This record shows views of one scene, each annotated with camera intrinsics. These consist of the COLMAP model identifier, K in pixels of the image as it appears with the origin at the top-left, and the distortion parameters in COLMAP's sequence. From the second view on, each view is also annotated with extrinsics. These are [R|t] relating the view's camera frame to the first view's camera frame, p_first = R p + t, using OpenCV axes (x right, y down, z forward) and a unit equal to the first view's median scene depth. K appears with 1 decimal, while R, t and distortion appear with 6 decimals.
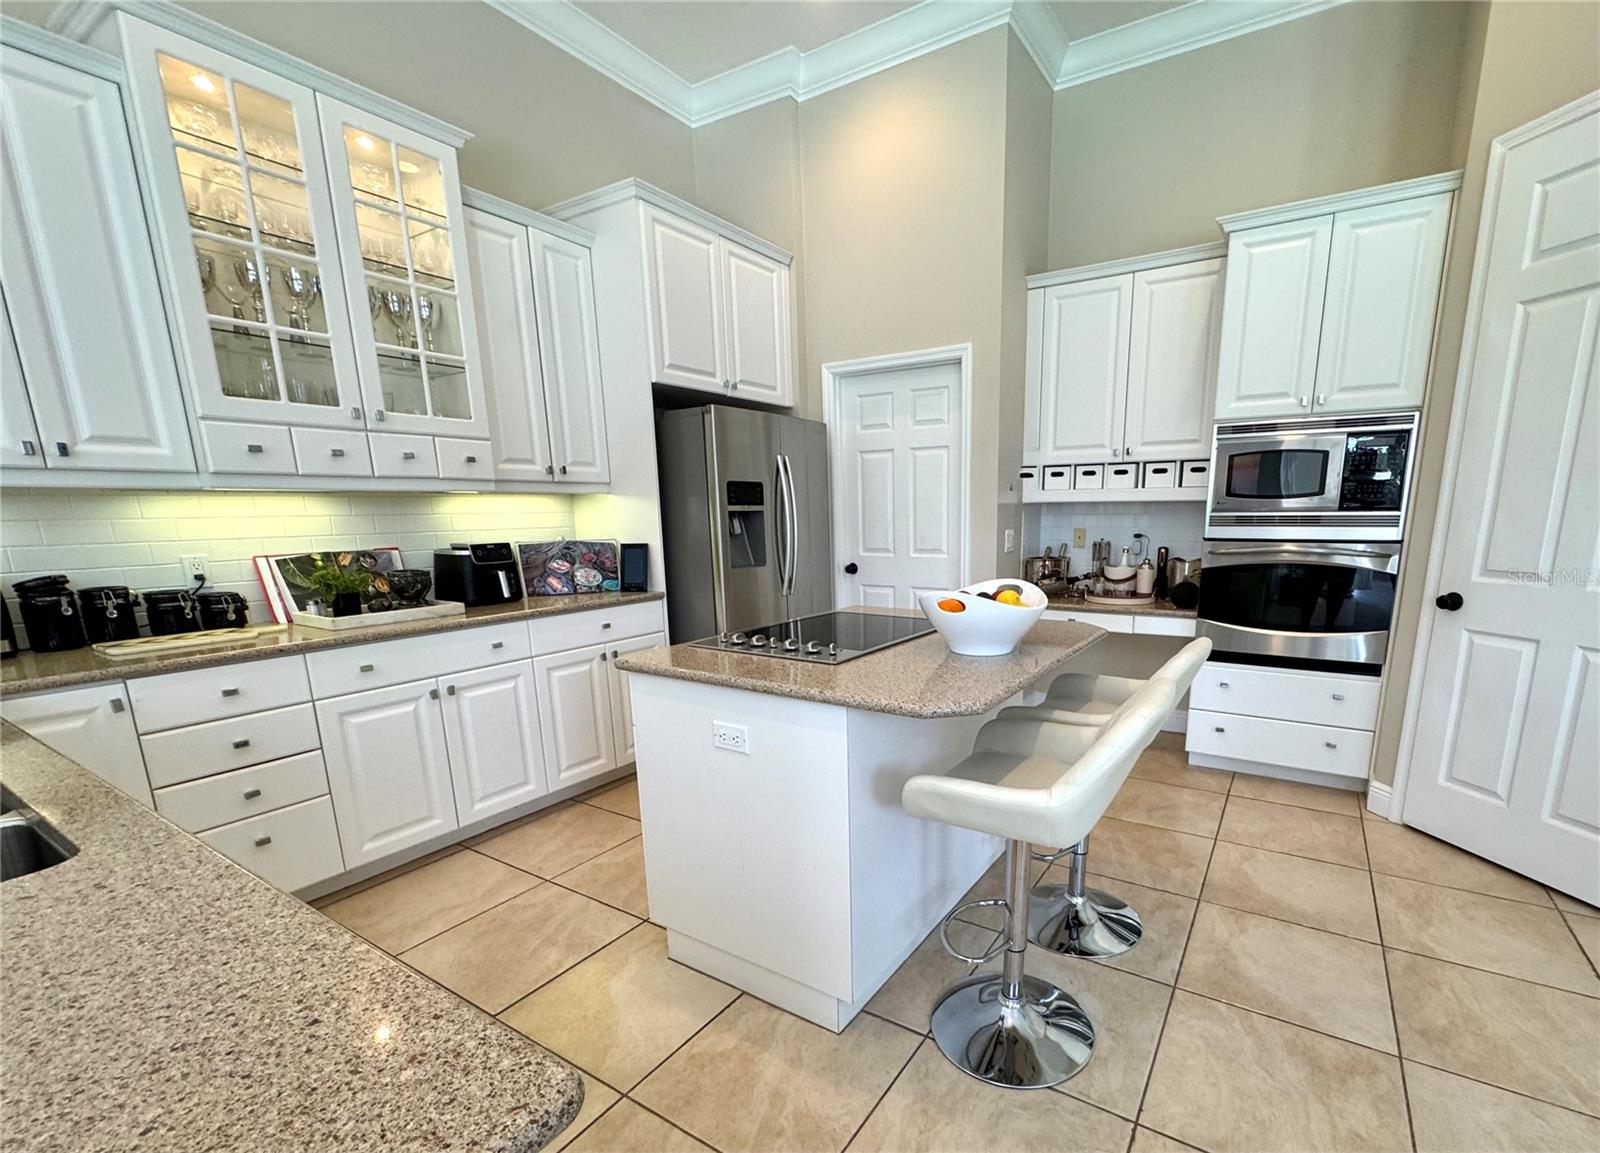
lens RADIAL K [[708.1, 0, 879.8], [0, 708.1, 657.9], [0, 0, 1]] dist [0.001289, 0.000725]
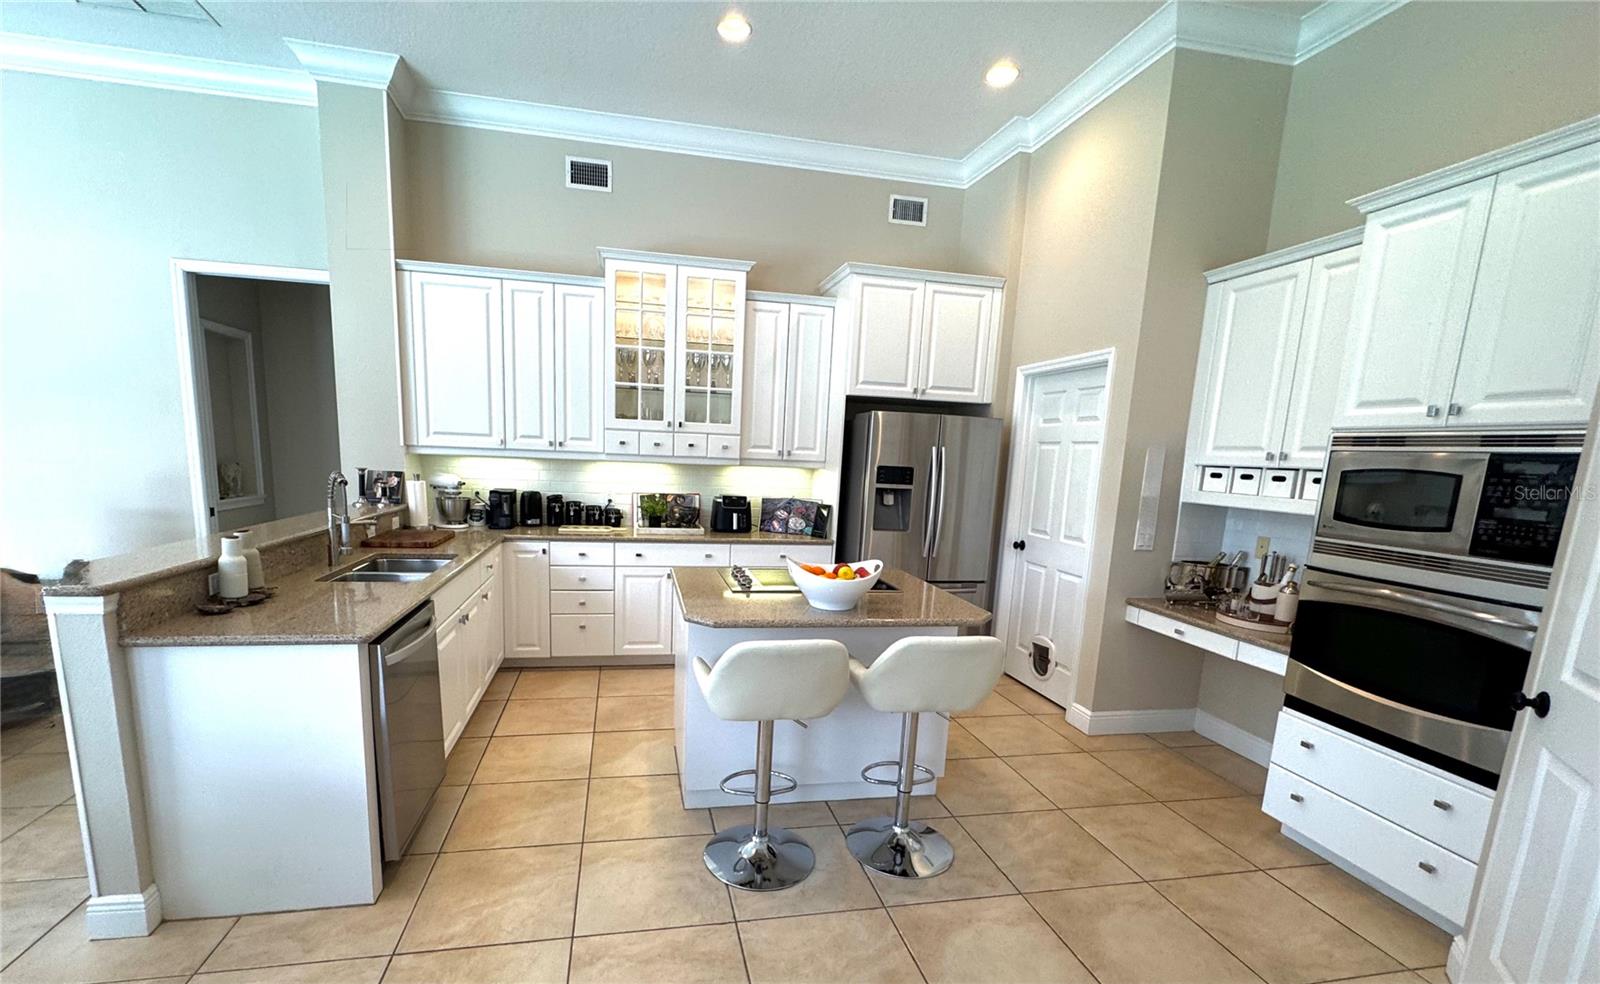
lens RADIAL K [[677.9, 0, 764.3], [0, 677.9, 564.2], [0, 0, 1]] dist [-0.000438, -0.000036]
pose [[0.668298, 0.162466, -0.725935, 0.600911], [-0.203545, 0.978555, 0.031619, -0.063102], [0.715505, 0.126630, 0.687036, -0.014688]]
